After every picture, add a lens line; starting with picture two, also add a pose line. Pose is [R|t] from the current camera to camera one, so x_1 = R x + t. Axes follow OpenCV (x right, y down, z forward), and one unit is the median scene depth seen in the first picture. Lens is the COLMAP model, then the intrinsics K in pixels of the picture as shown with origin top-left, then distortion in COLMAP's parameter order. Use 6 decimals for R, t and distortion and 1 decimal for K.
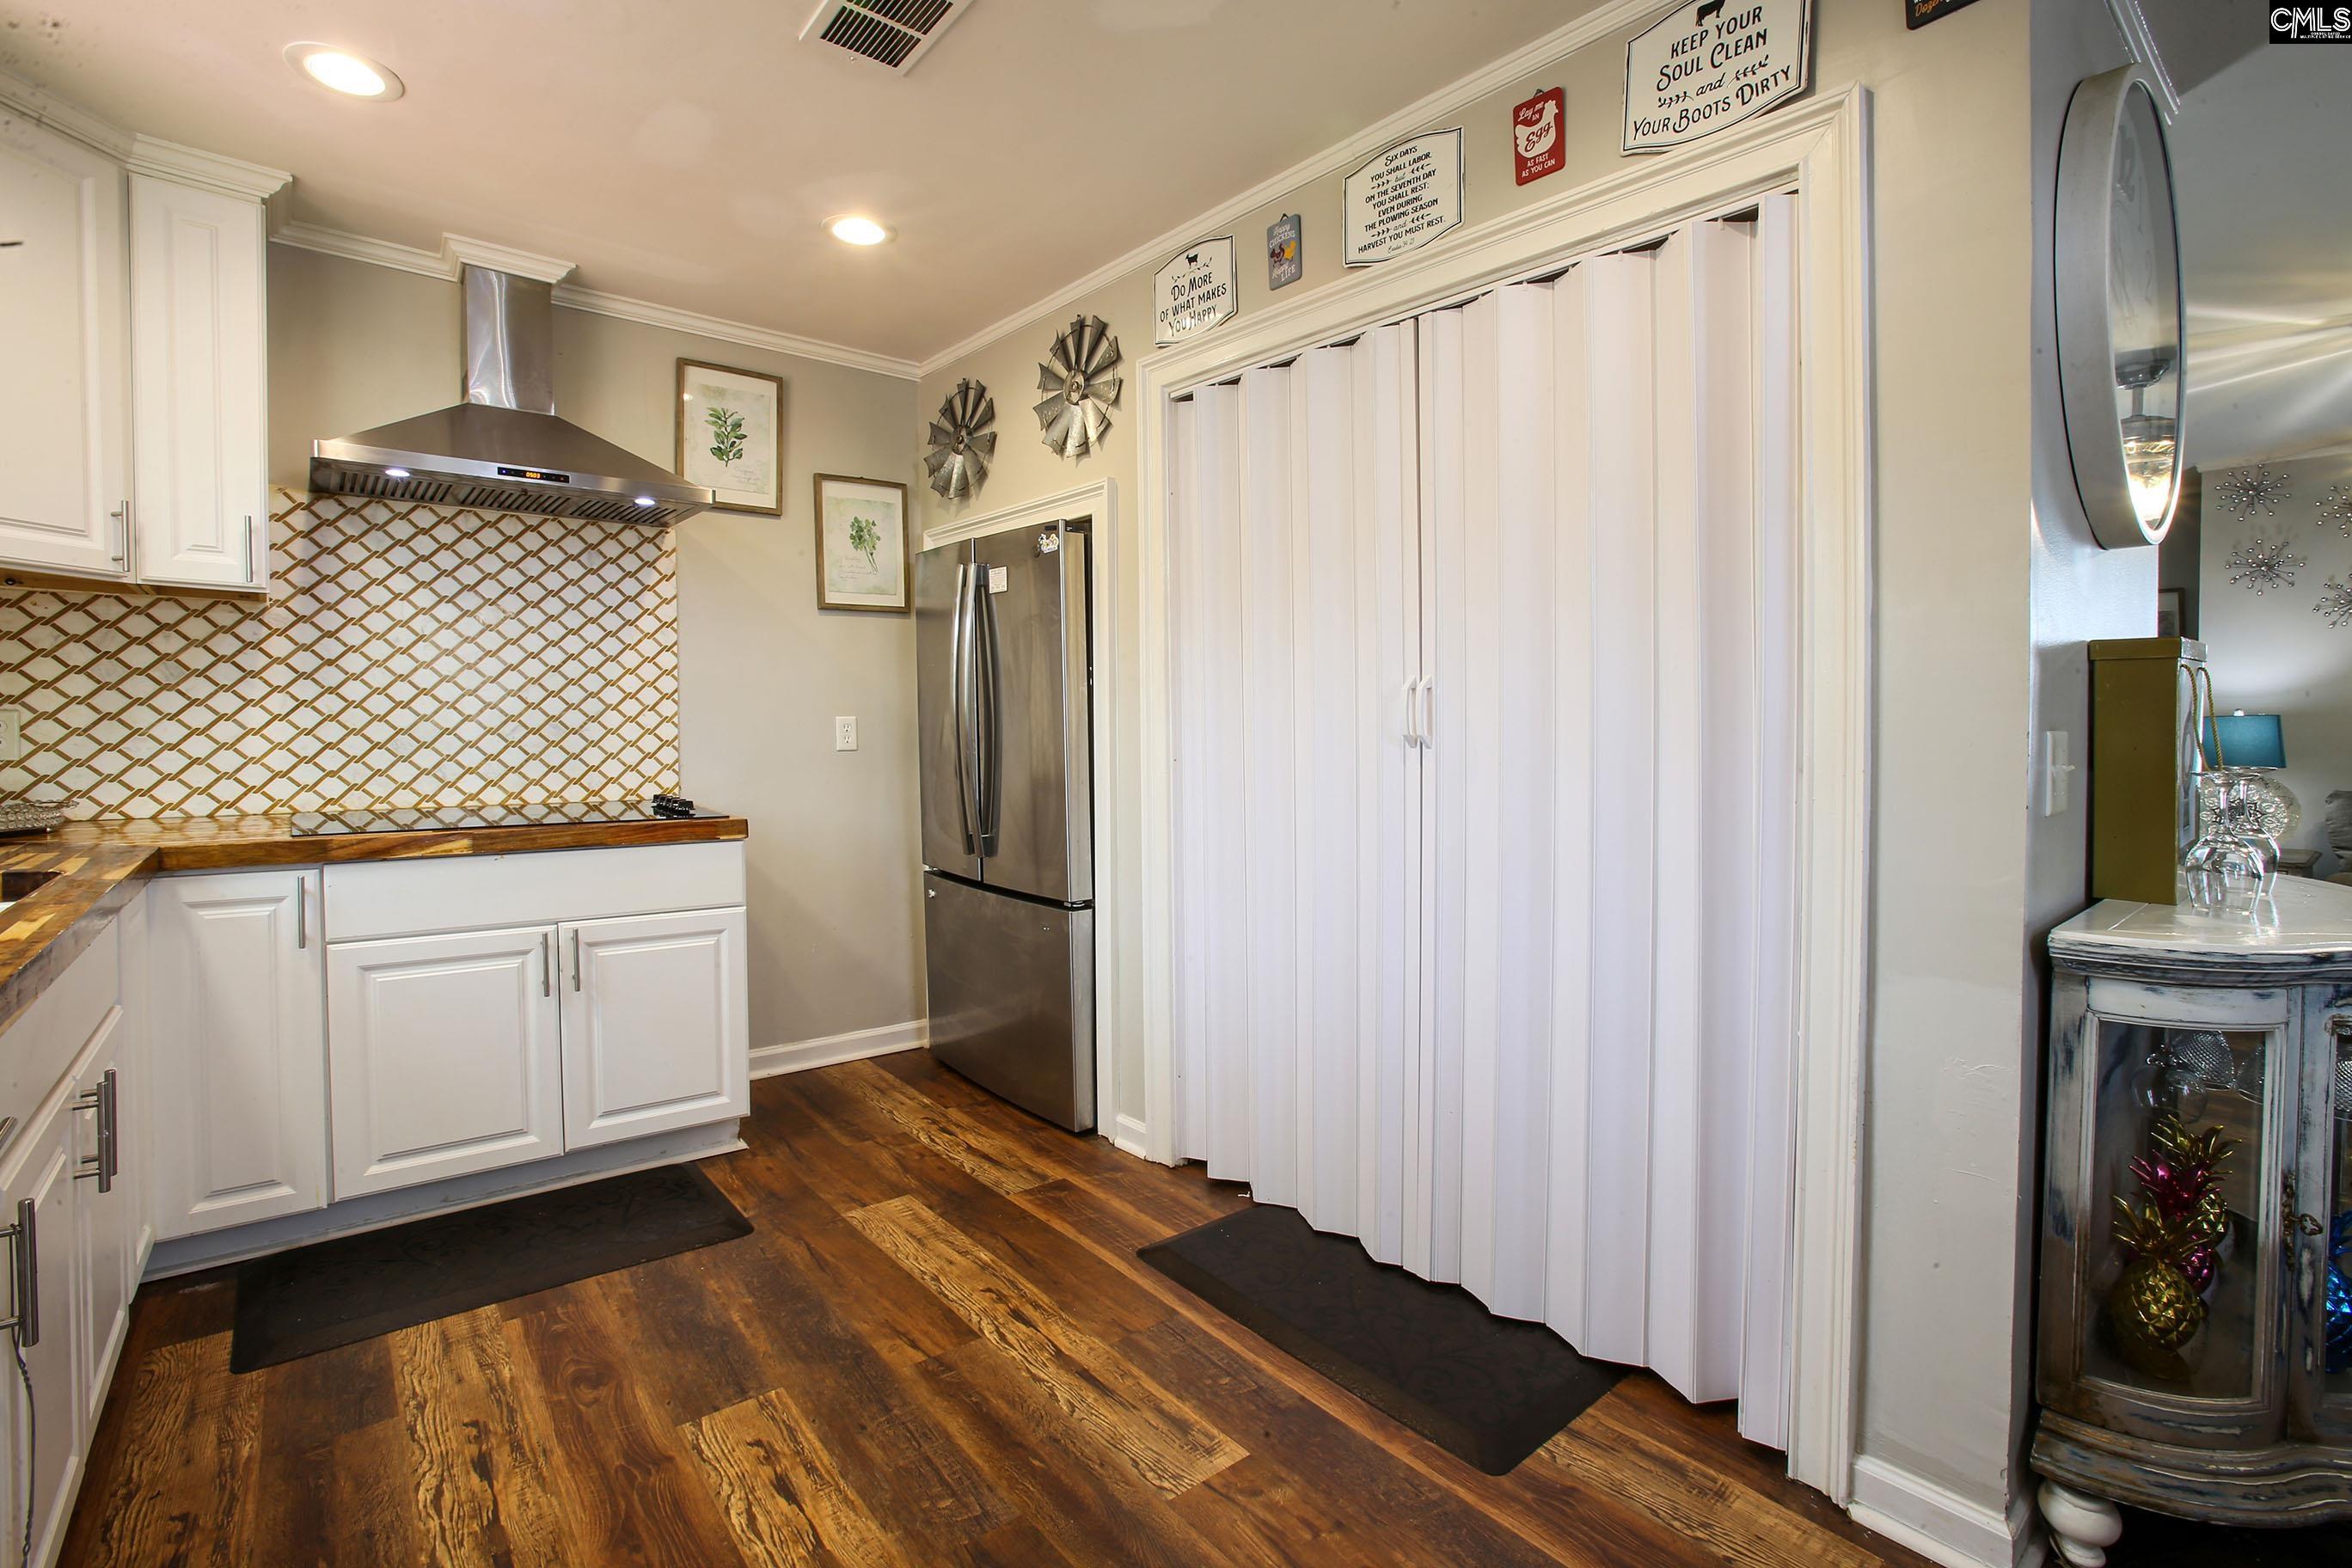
lens RADIAL K [[1067.8, 0, 1177.1], [0, 1067.8, 730.6], [0, 0, 1]] dist [-0.074334, 0.032962]
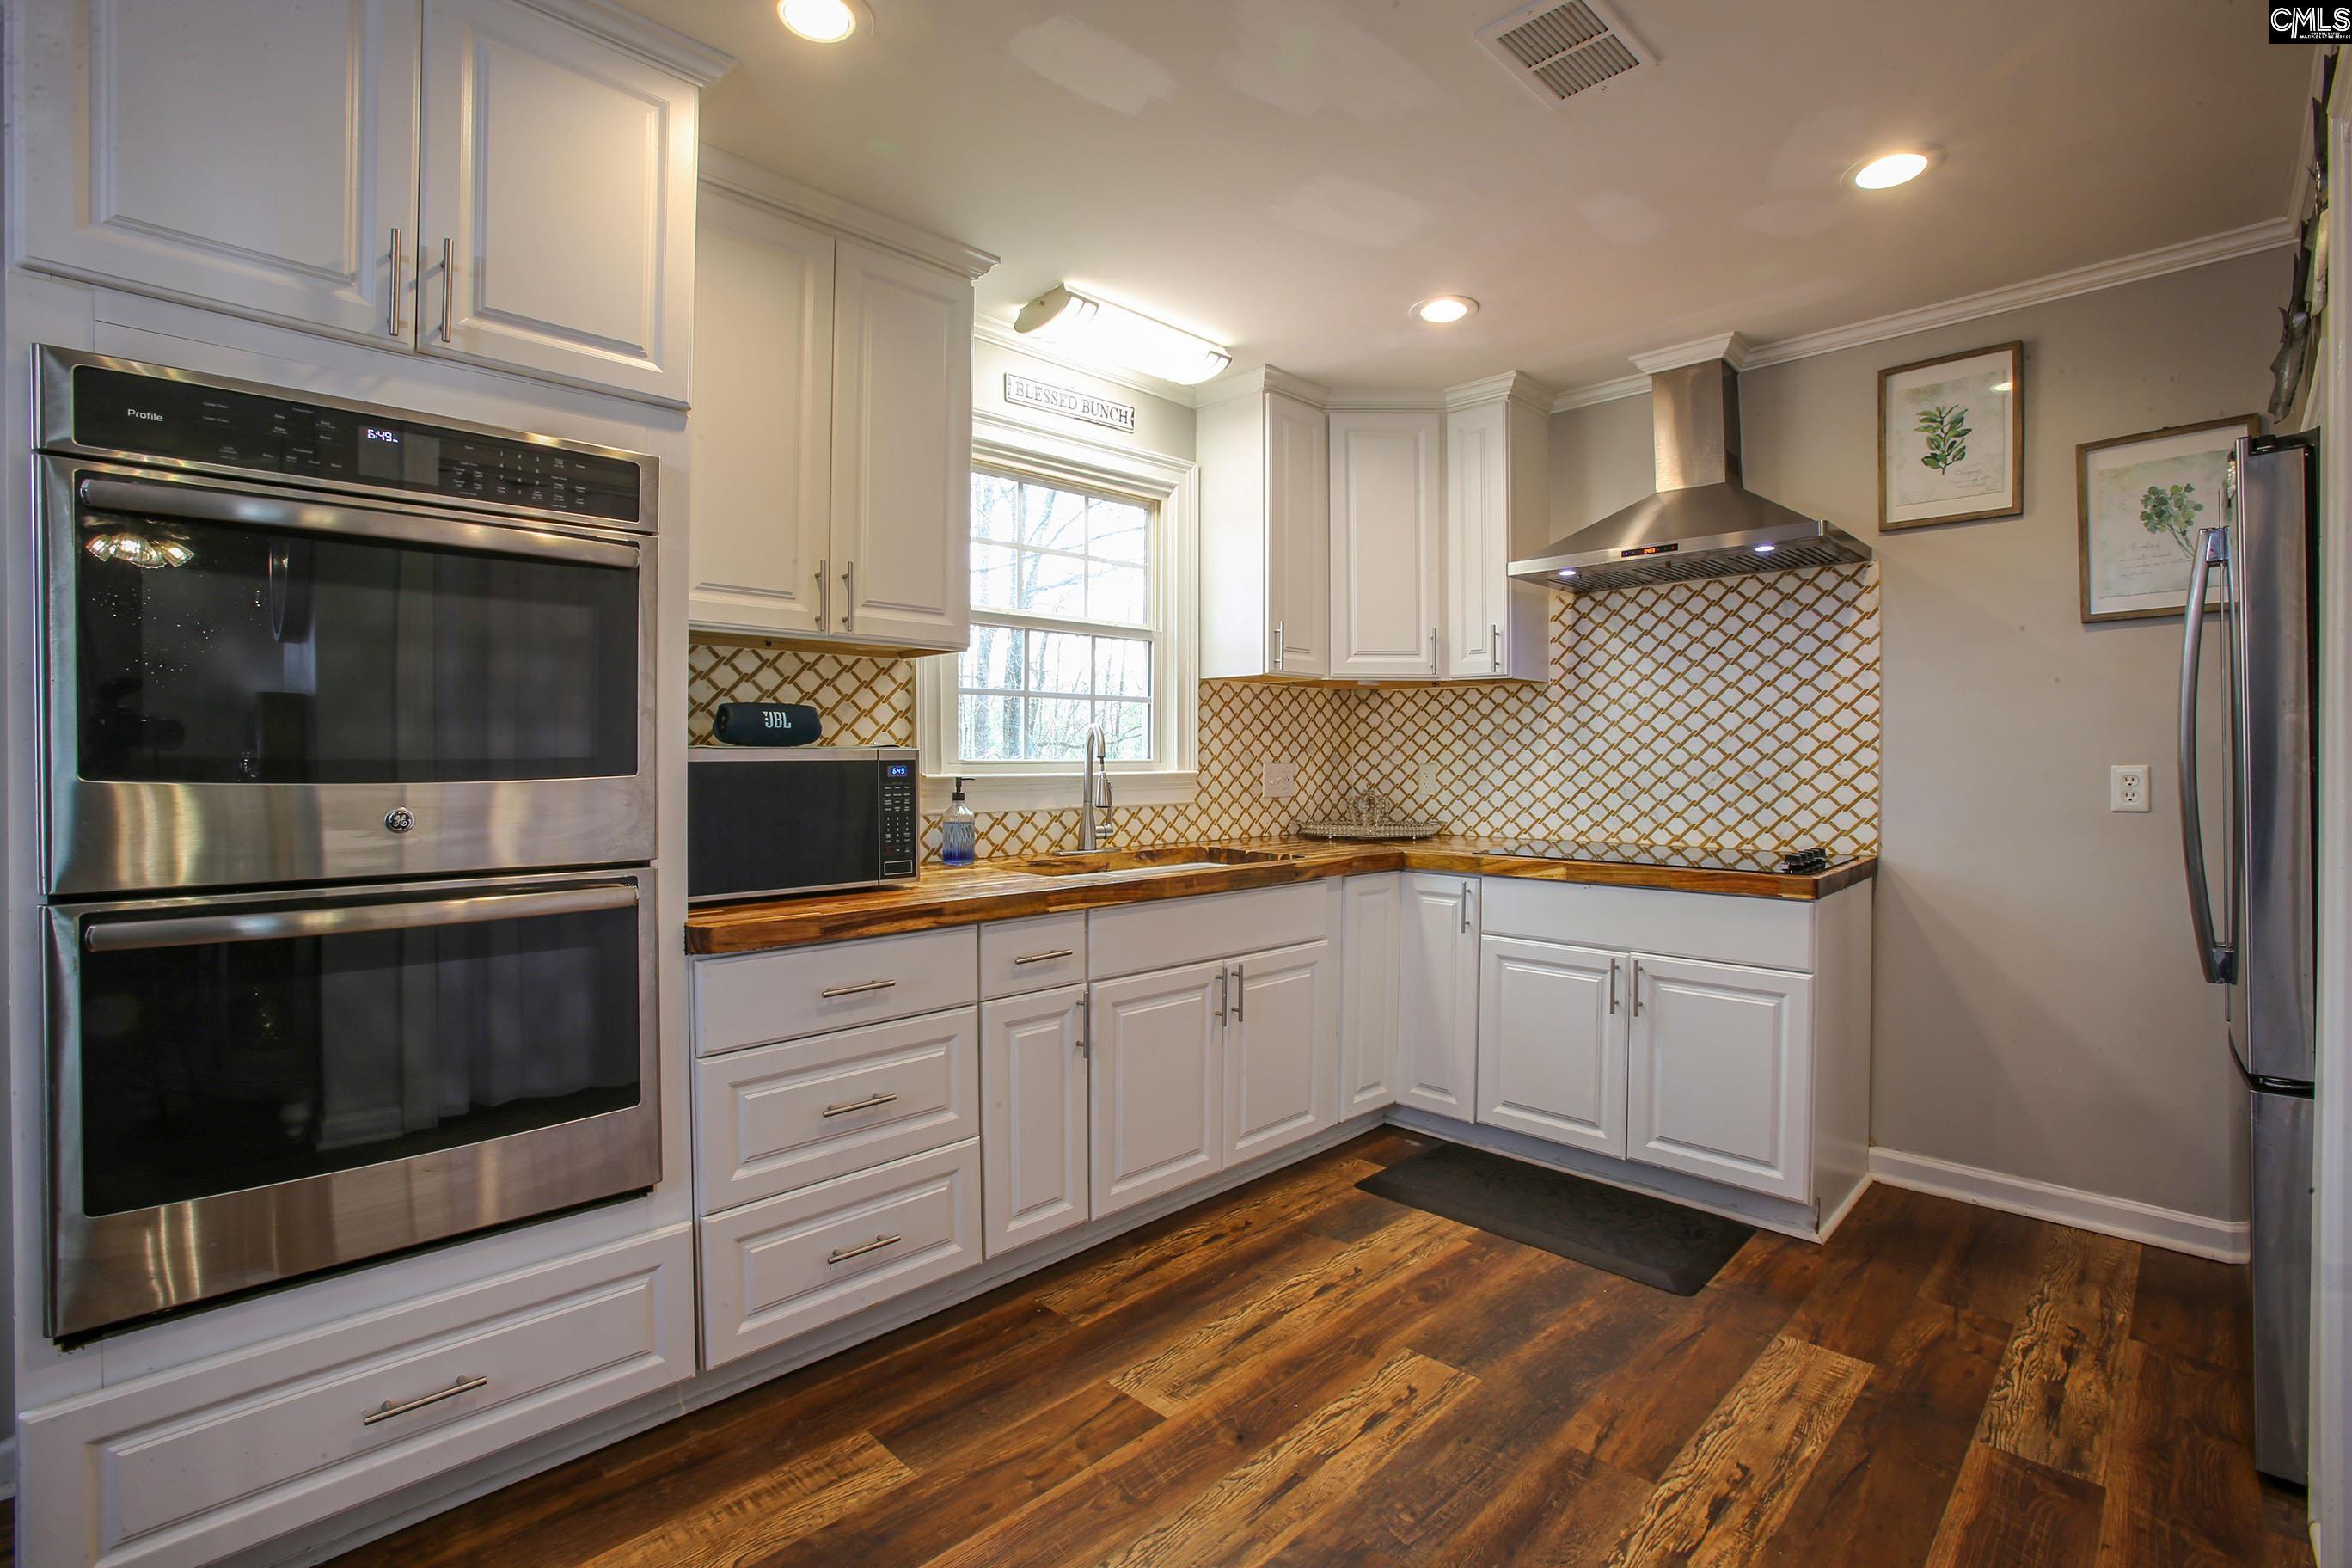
lens RADIAL K [[1079.4, 0, 1170.0], [0, 1079.4, 778.1], [0, 0, 1]] dist [-0.071662, 0.033927]
pose [[0.098421, 0.006536, -0.995123, 0.438931], [-0.009138, 0.999942, 0.005664, -0.002989], [0.995103, 0.008536, 0.098476, 0.355056]]
